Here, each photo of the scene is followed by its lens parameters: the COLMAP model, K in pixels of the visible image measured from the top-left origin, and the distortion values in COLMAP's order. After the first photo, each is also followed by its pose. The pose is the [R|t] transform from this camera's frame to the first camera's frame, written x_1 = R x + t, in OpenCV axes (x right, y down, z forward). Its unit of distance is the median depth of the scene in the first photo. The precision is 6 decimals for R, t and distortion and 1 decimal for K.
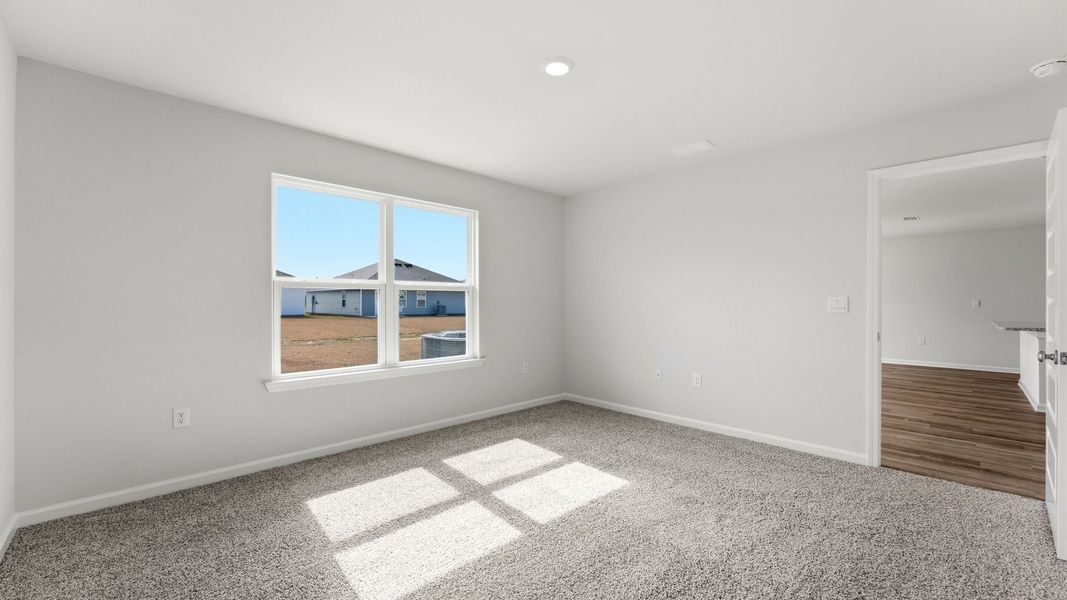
lens RADIAL K [[433.6, 0, 533.5], [0, 433.6, 300.0], [0, 0, 1]] dist [0.000723, 0.000307]
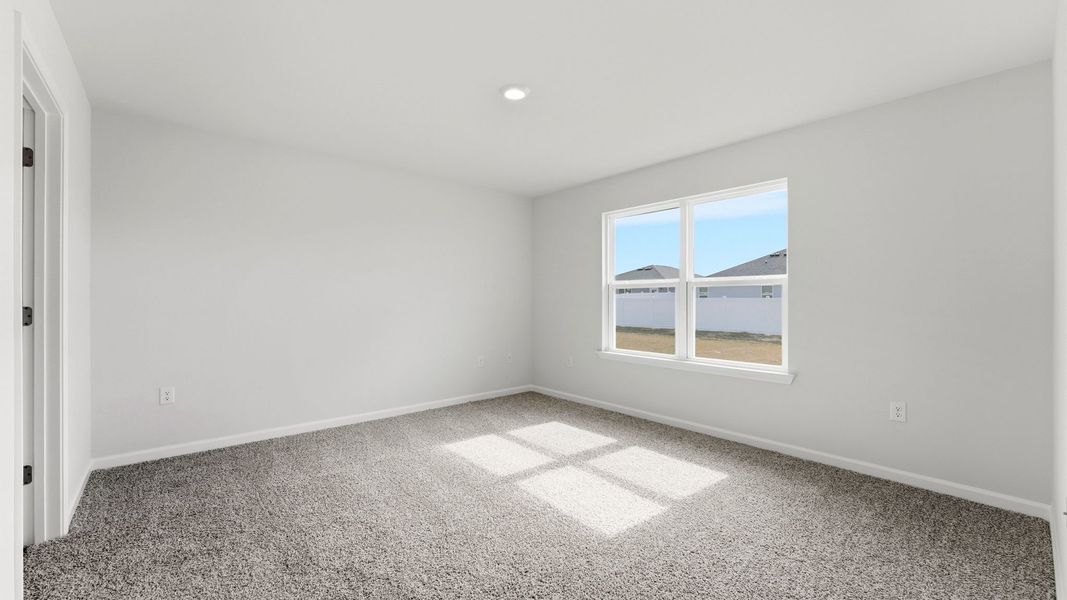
lens RADIAL K [[433.6, 0, 533.5], [0, 433.6, 300.0], [0, 0, 1]] dist [0.000723, 0.000307]
pose [[-0.046058, 0.010258, -0.998886, 0.899197], [0.005690, 0.999934, 0.010007, -0.007731], [0.998923, -0.005223, -0.046114, 0.815023]]
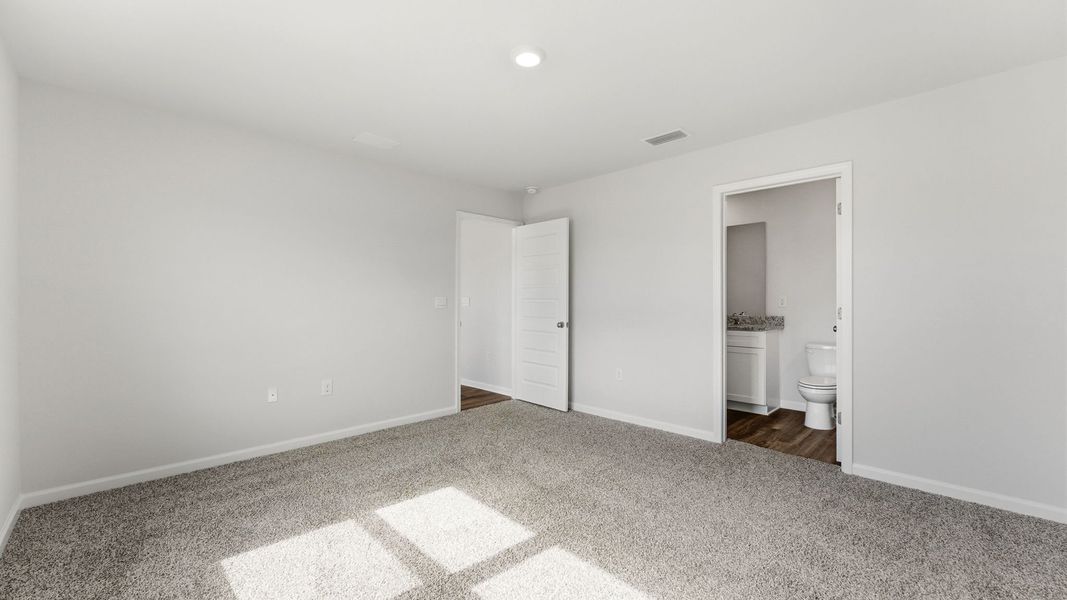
lens RADIAL K [[444.1, 0, 533.5], [0, 444.1, 300.0], [0, 0, 1]] dist [0.000217, 0.000076]
pose [[-0.052260, 0.003794, 0.998626, -0.700790], [-0.007098, 0.999966, -0.004171, 0.007028], [-0.998608, -0.007306, -0.052231, 0.785337]]
